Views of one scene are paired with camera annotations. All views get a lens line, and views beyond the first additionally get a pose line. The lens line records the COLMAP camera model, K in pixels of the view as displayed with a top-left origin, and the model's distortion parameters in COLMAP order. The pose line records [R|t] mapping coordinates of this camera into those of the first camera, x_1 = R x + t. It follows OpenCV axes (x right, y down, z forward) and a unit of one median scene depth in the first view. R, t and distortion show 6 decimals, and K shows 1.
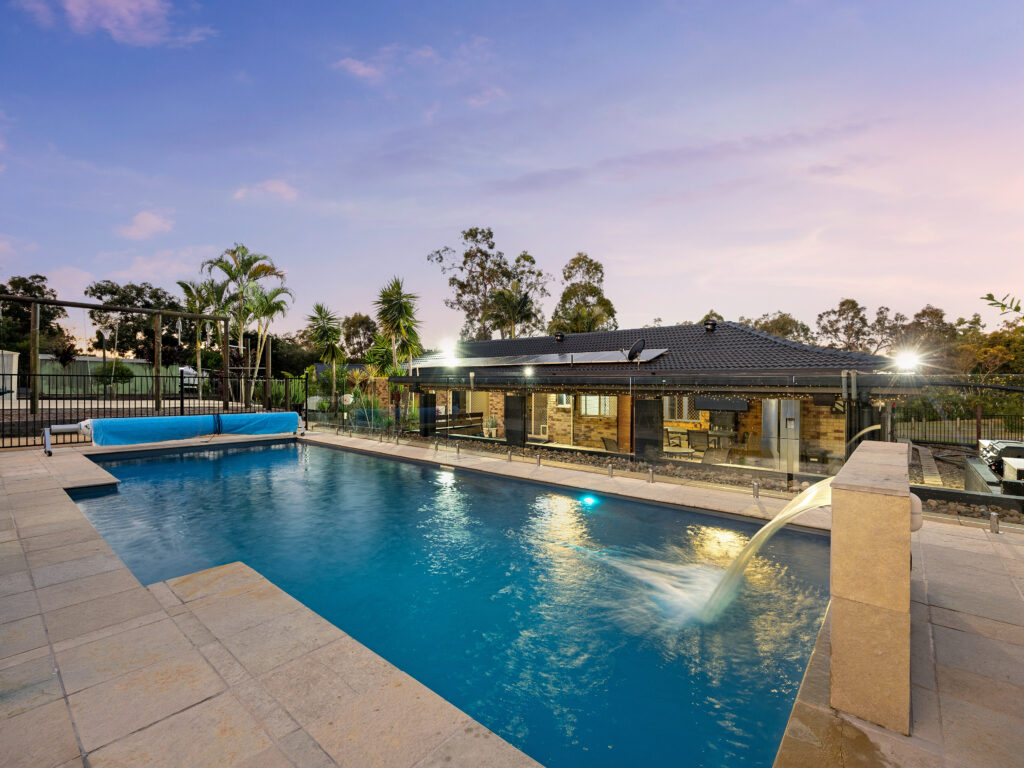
lens RADIAL K [[459.1, 0, 512.1], [0, 459.1, 386.9], [0, 0, 1]] dist [0.000747, 0.000186]
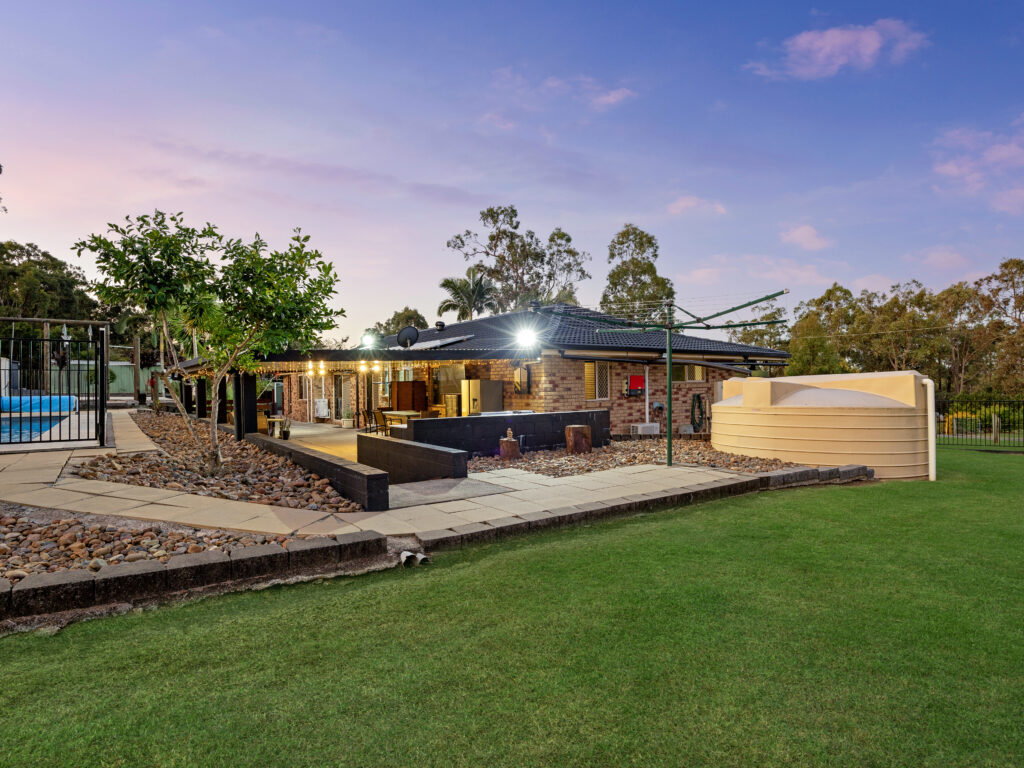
lens RADIAL K [[553.3, 0, 512.0], [0, 553.3, 384.0], [0, 0, 1]] dist [-0.005226, -0.001776]
pose [[0.974818, -0.015700, -0.222450, 0.165398], [0.013451, 0.999842, -0.011622, 0.008418], [0.222597, 0.008337, 0.974875, -0.031161]]
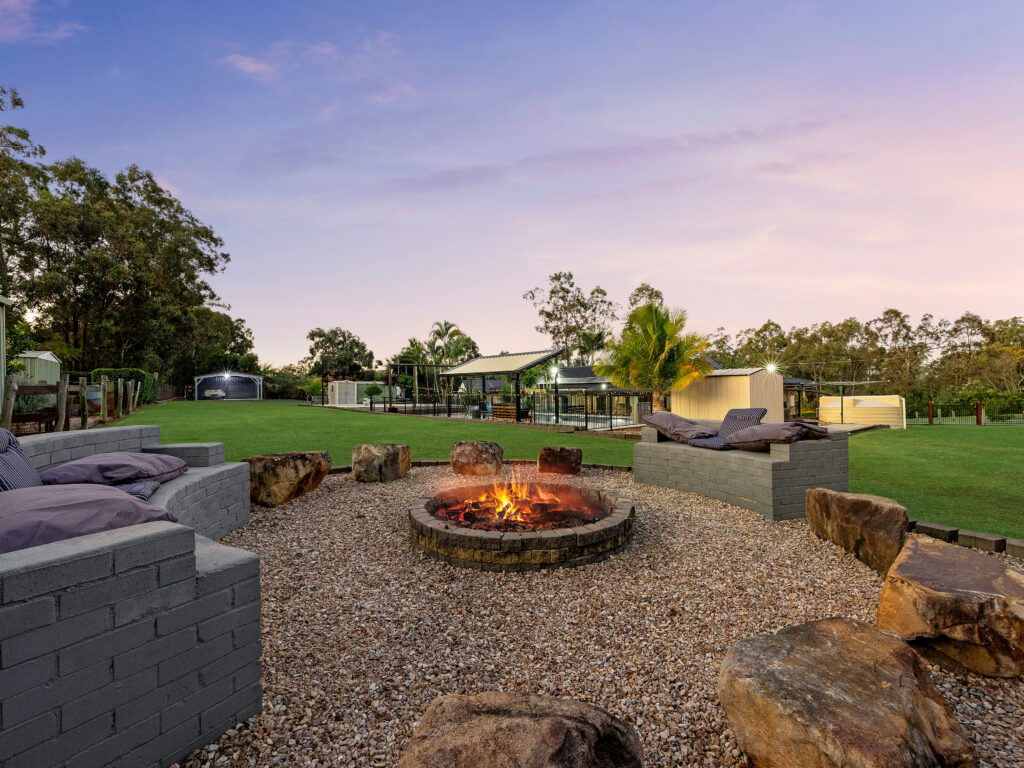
lens RADIAL K [[459.1, 0, 512.1], [0, 459.1, 386.9], [0, 0, 1]] dist [0.000747, 0.000186]
pose [[0.987339, -0.021574, -0.157150, -0.012568], [0.019596, 0.999708, -0.014126, -0.002733], [0.157409, 0.010867, 0.987474, -0.283981]]
